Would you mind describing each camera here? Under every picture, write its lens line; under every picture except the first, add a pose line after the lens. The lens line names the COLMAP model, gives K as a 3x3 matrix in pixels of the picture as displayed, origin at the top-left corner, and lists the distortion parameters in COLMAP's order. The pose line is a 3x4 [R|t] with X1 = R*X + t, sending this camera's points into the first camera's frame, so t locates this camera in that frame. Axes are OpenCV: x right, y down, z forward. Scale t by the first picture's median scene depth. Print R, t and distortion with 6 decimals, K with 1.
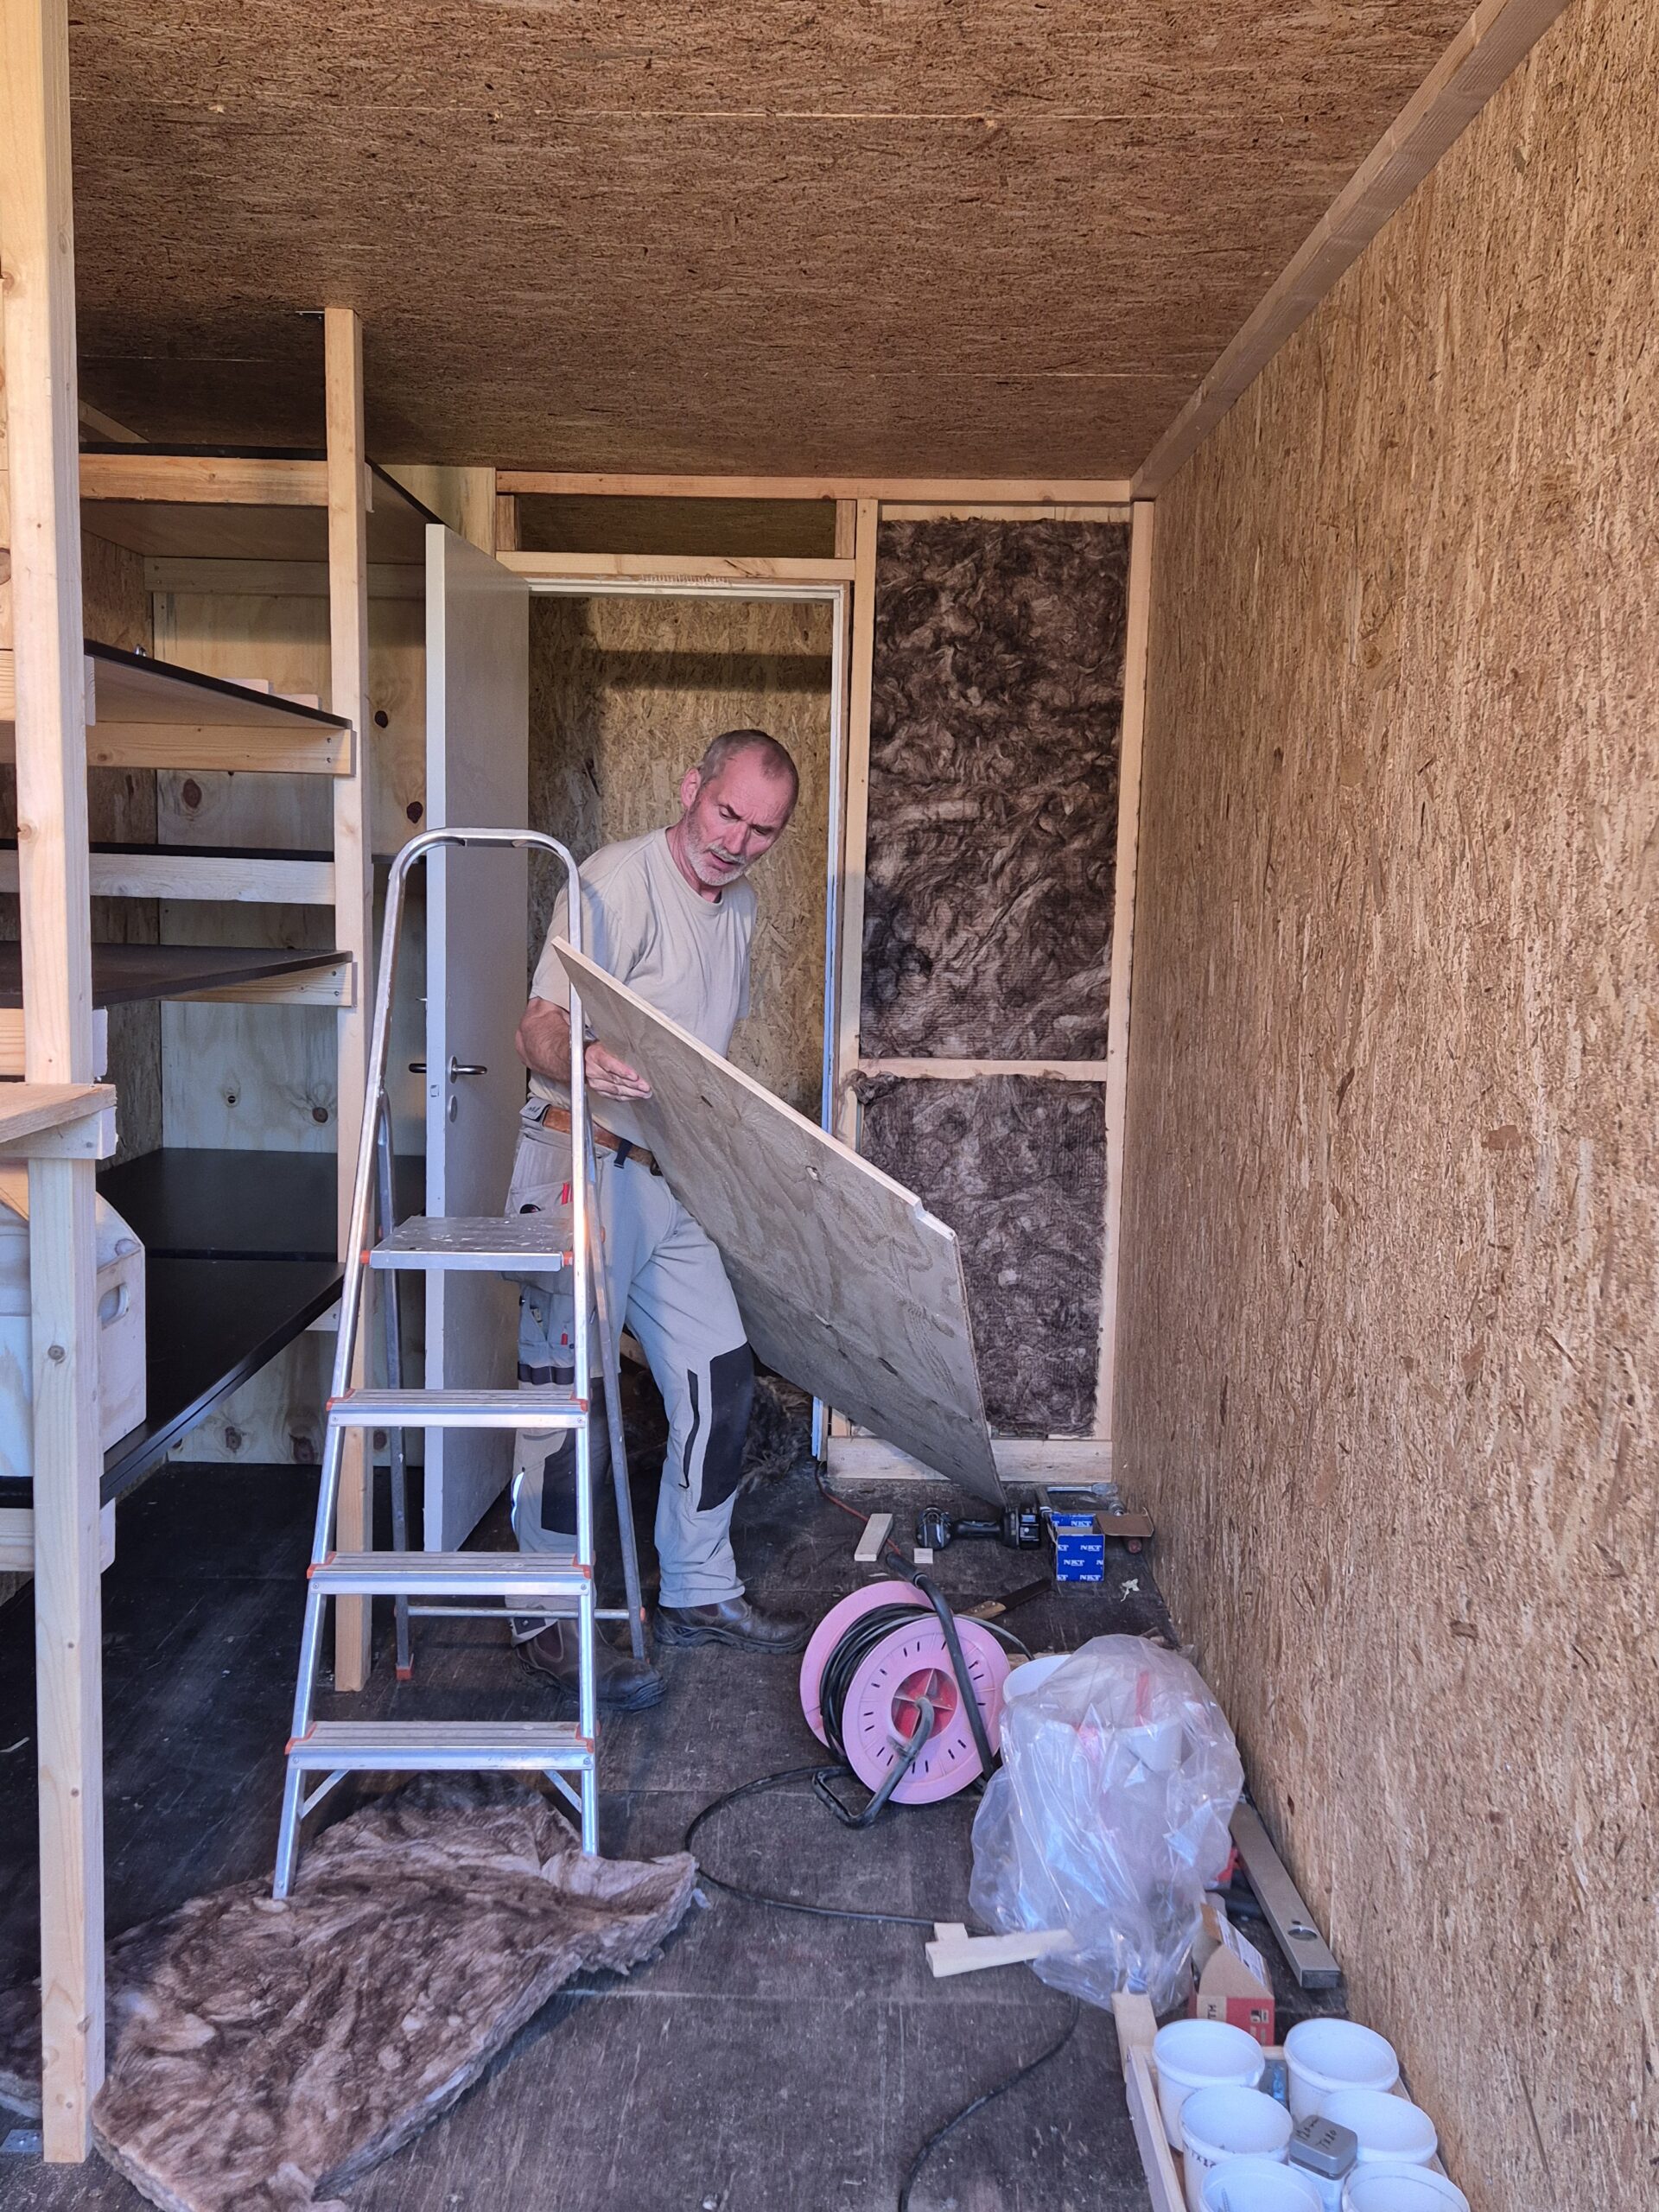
lens RADIAL K [[2032.0, 0, 820.2], [0, 2032.0, 1122.2], [0, 0, 1]] dist [0.098158, -0.104064]
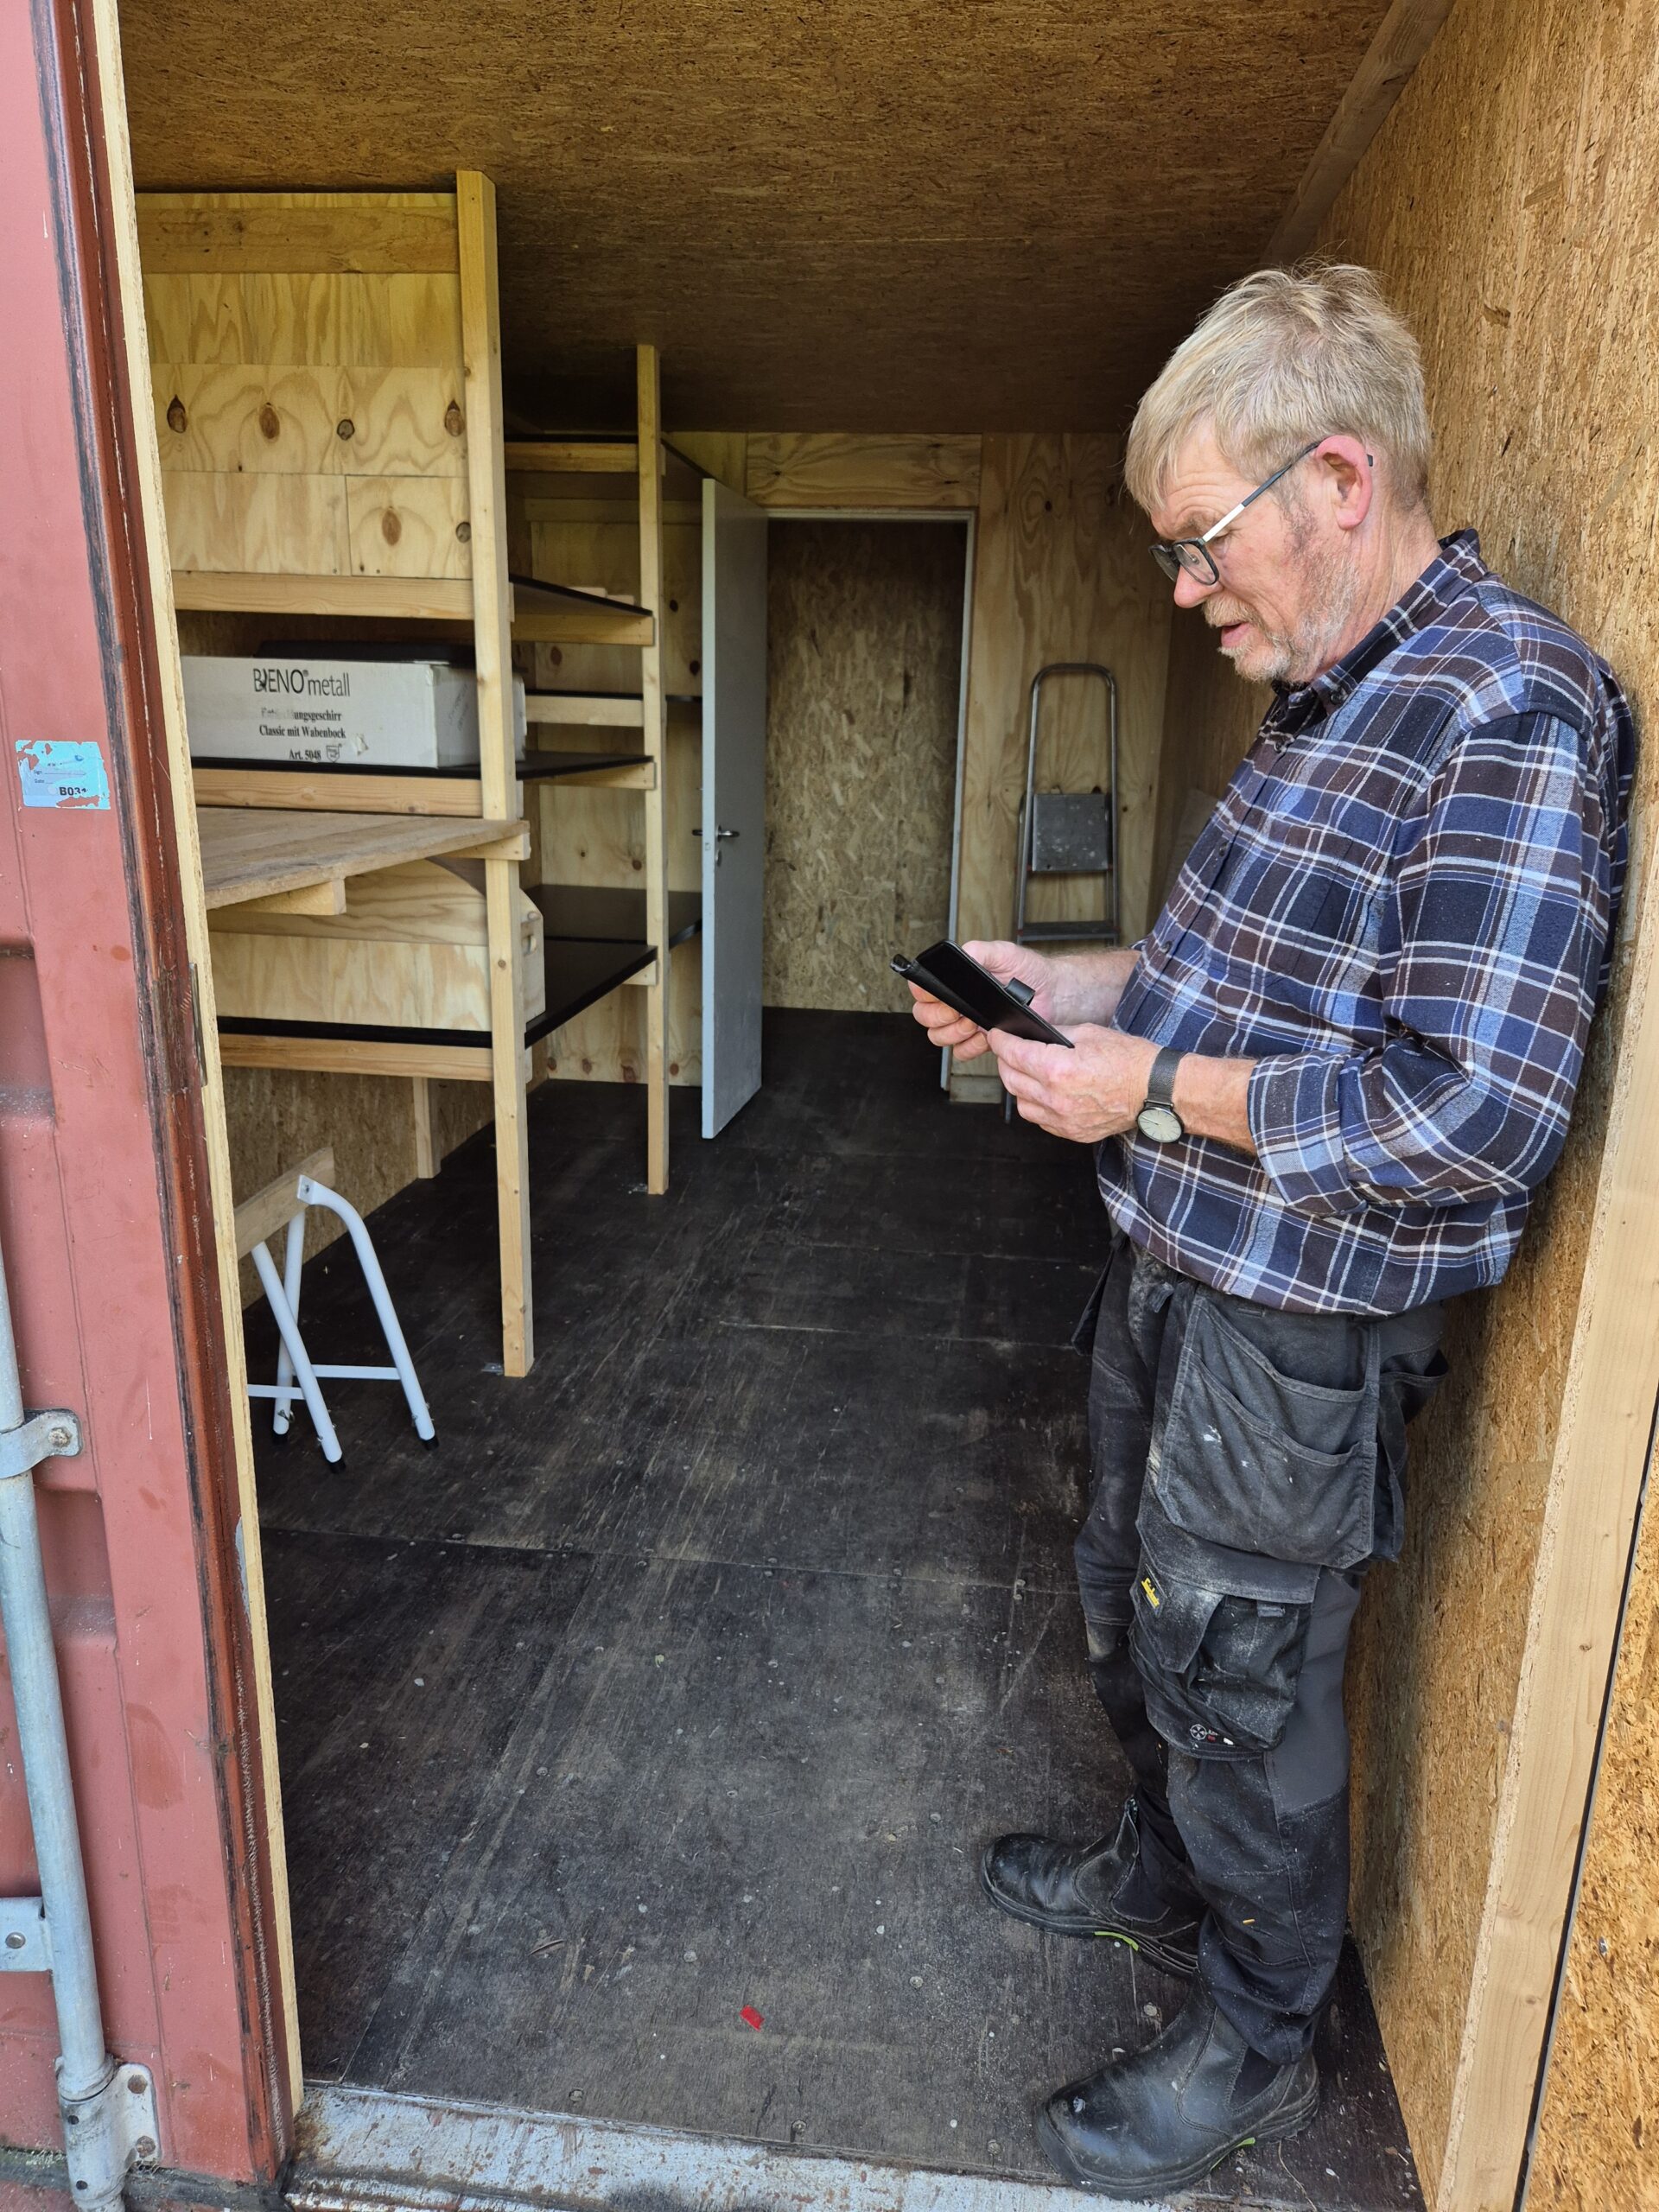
lens RADIAL K [[1480.4, 0, 845.5], [0, 1480.4, 1119.9], [0, 0, 1]] dist [0.072796, -0.062461]
pose [[0.994596, 0.030562, -0.099221, 0.048194], [-0.015854, 0.989192, 0.145768, 0.026637], [0.102603, -0.143407, 0.984331, -0.190850]]
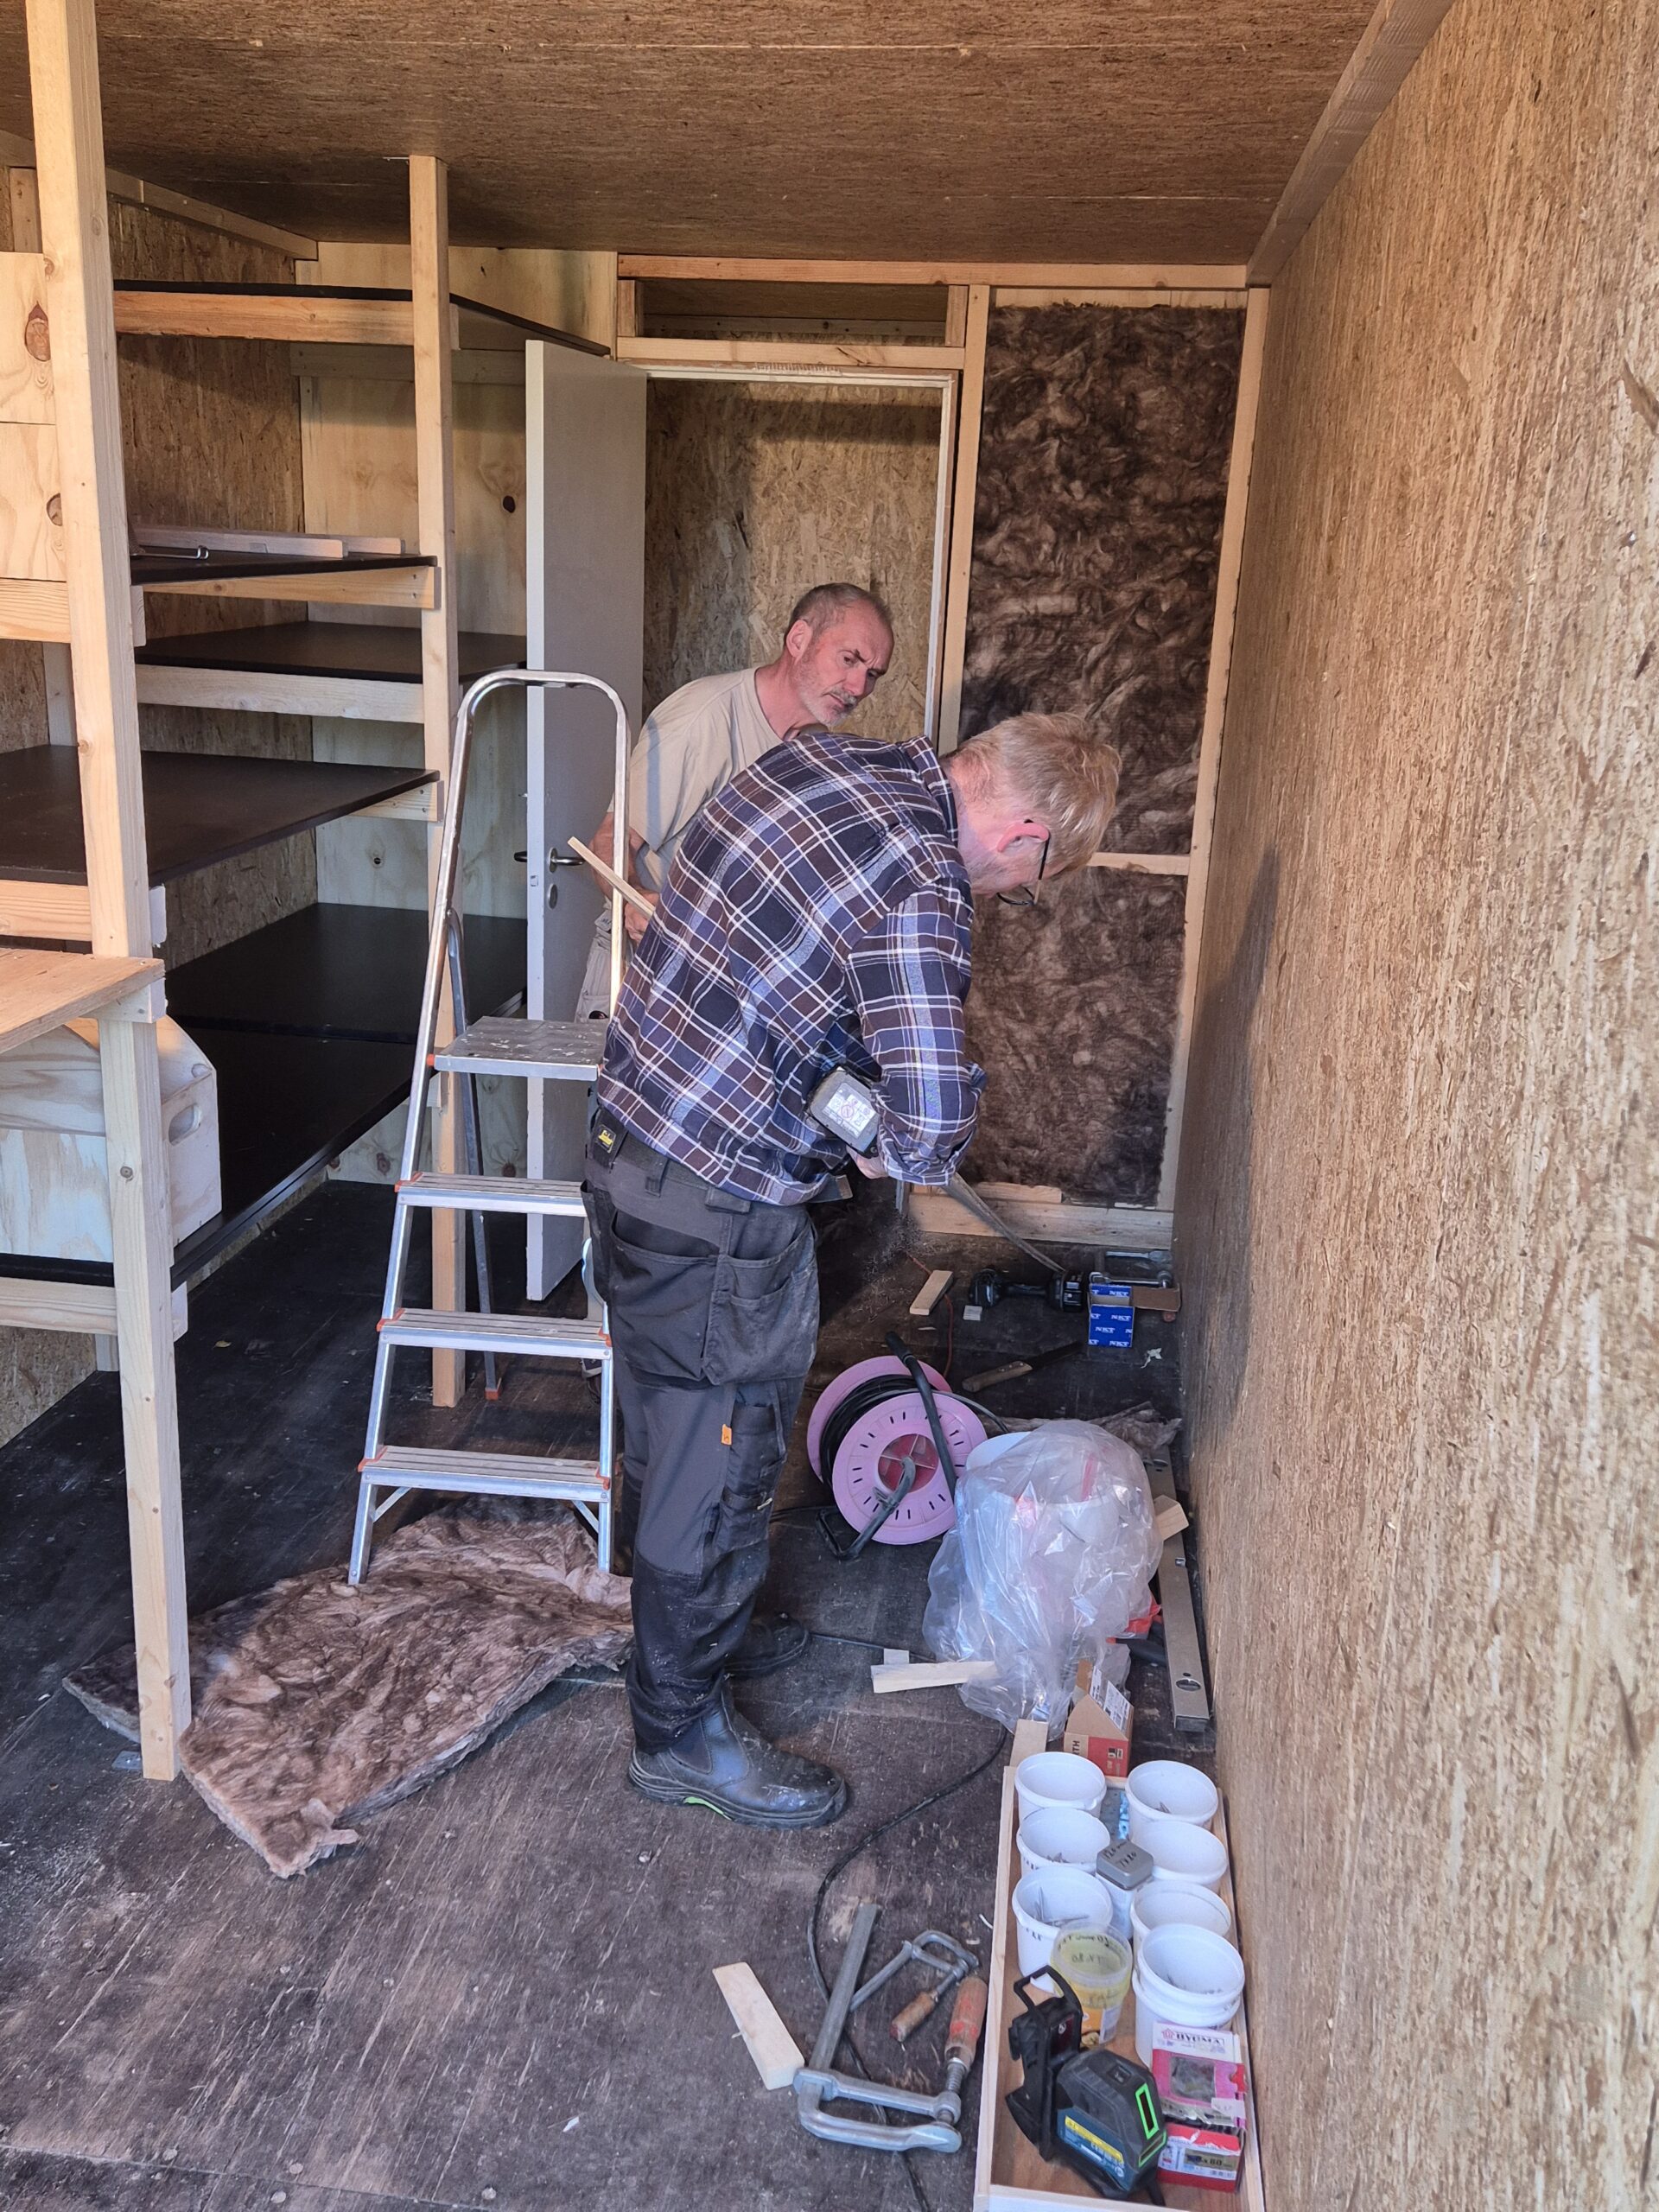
lens RADIAL K [[2018.0, 0, 807.6], [0, 2018.0, 1144.5], [0, 0, 1]] dist [0.102415, -0.104212]
pose [[0.991720, 0.053958, -0.116531, 0.093933], [-0.033513, 0.984742, 0.170764, -0.068337], [0.123967, -0.165444, 0.978397, -0.074713]]
